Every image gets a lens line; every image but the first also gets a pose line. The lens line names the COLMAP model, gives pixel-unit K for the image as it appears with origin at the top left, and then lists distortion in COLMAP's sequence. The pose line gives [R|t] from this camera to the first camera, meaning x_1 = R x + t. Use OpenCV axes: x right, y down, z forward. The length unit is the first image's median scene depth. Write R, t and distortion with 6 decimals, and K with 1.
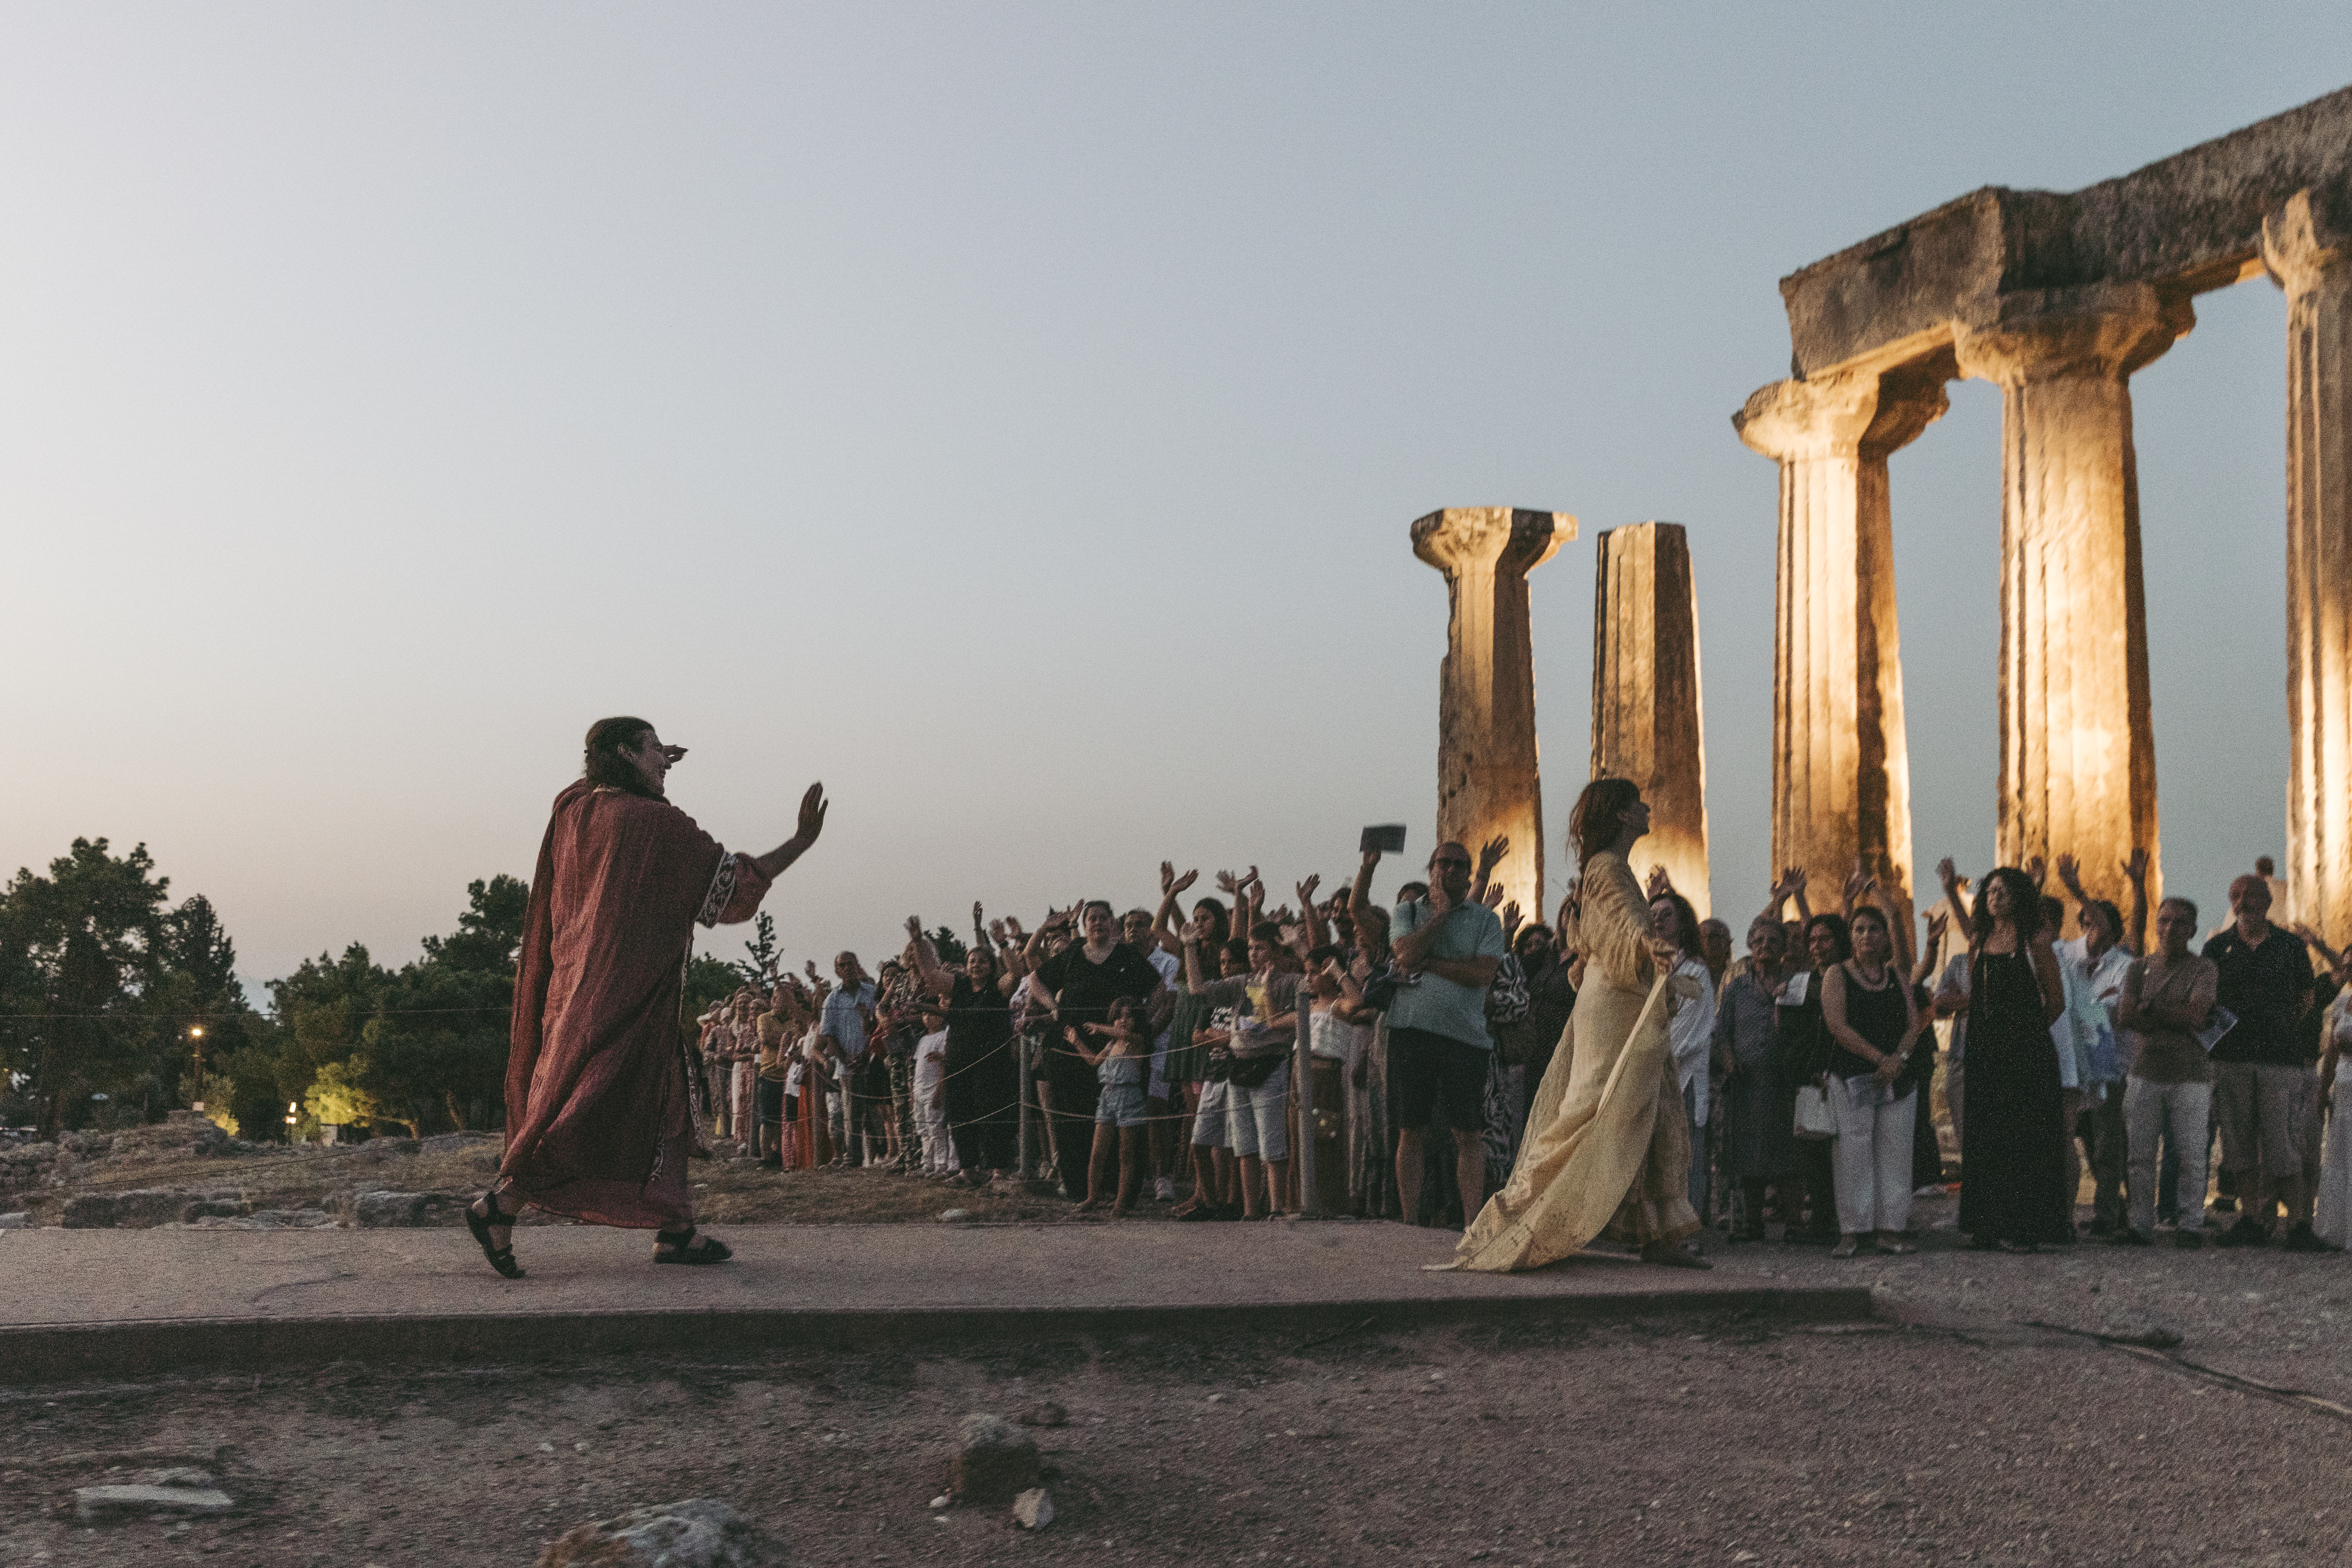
lens RADIAL K [[2446.3, 0, 1176.0], [0, 2446.3, 784.0], [0, 0, 1]] dist [-0.012541, -0.022284]
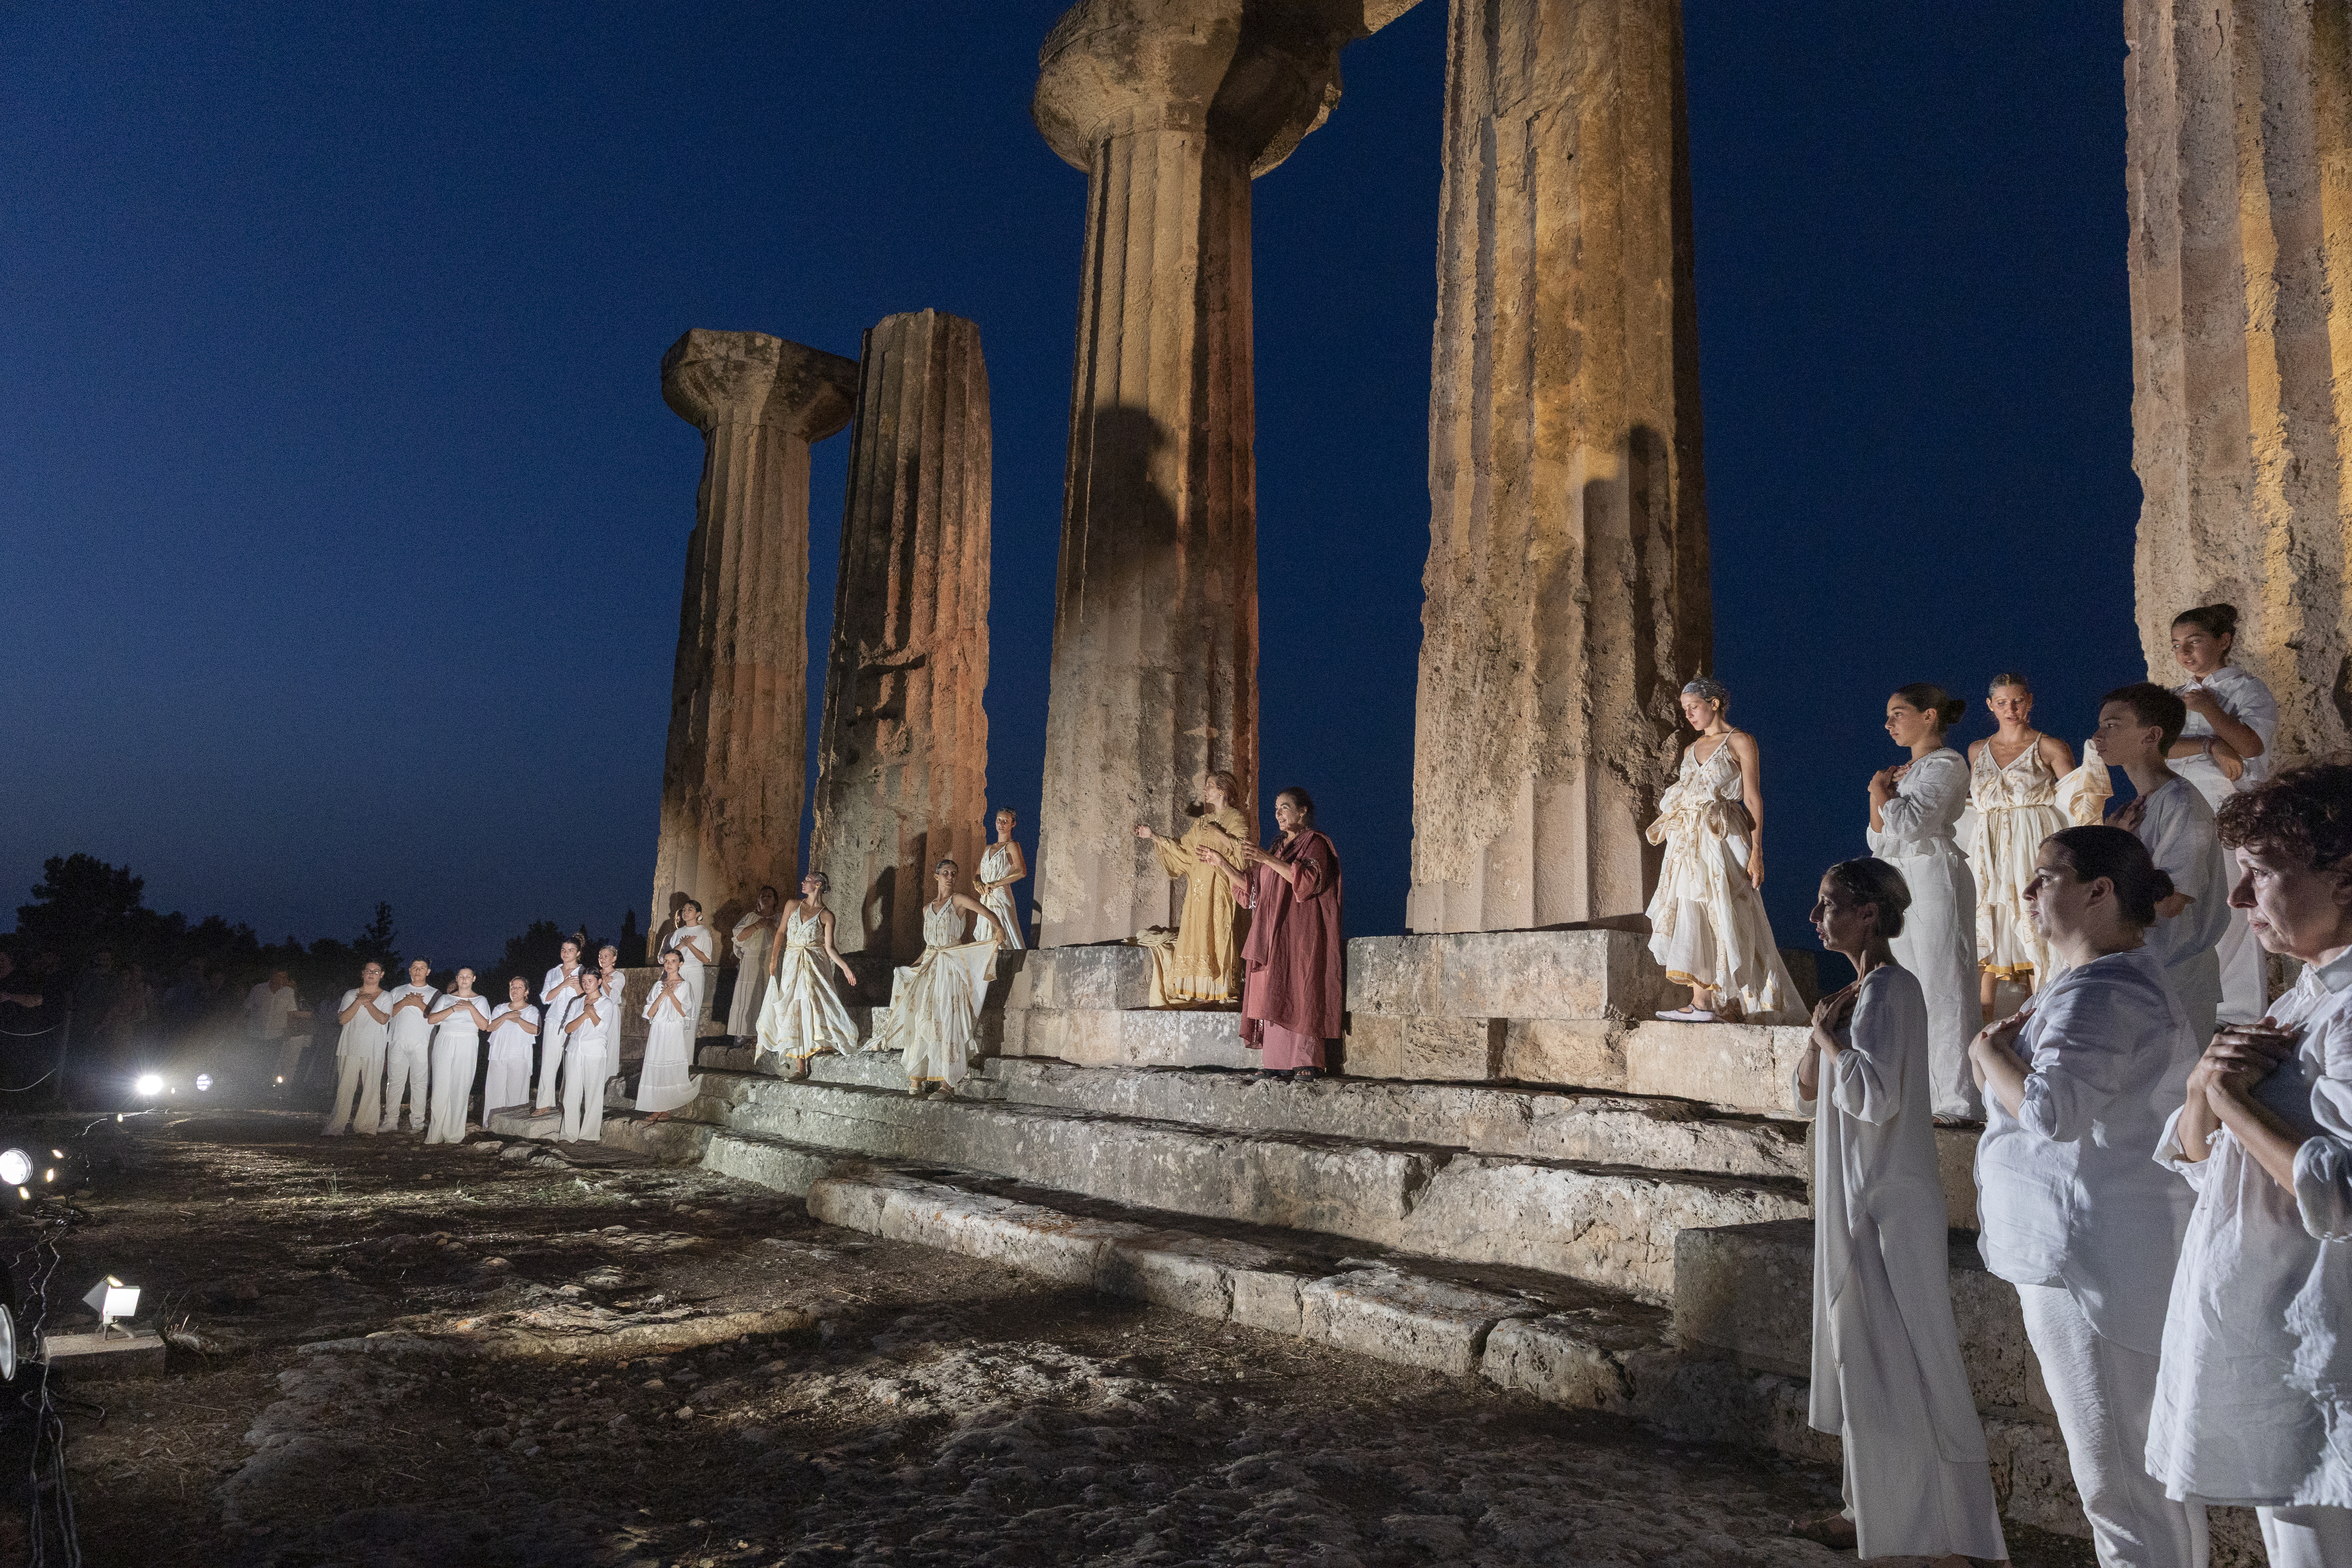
lens RADIAL K [[1584.8, 0, 1176.0], [0, 1584.8, 784.0], [0, 0, 1]] dist [0.000379, -0.003217]
pose [[0.968708, 0.056688, 0.241645, 0.181556], [-0.047128, 0.997867, -0.045165, 0.056783], [-0.243690, 0.032364, 0.969313, 0.607532]]
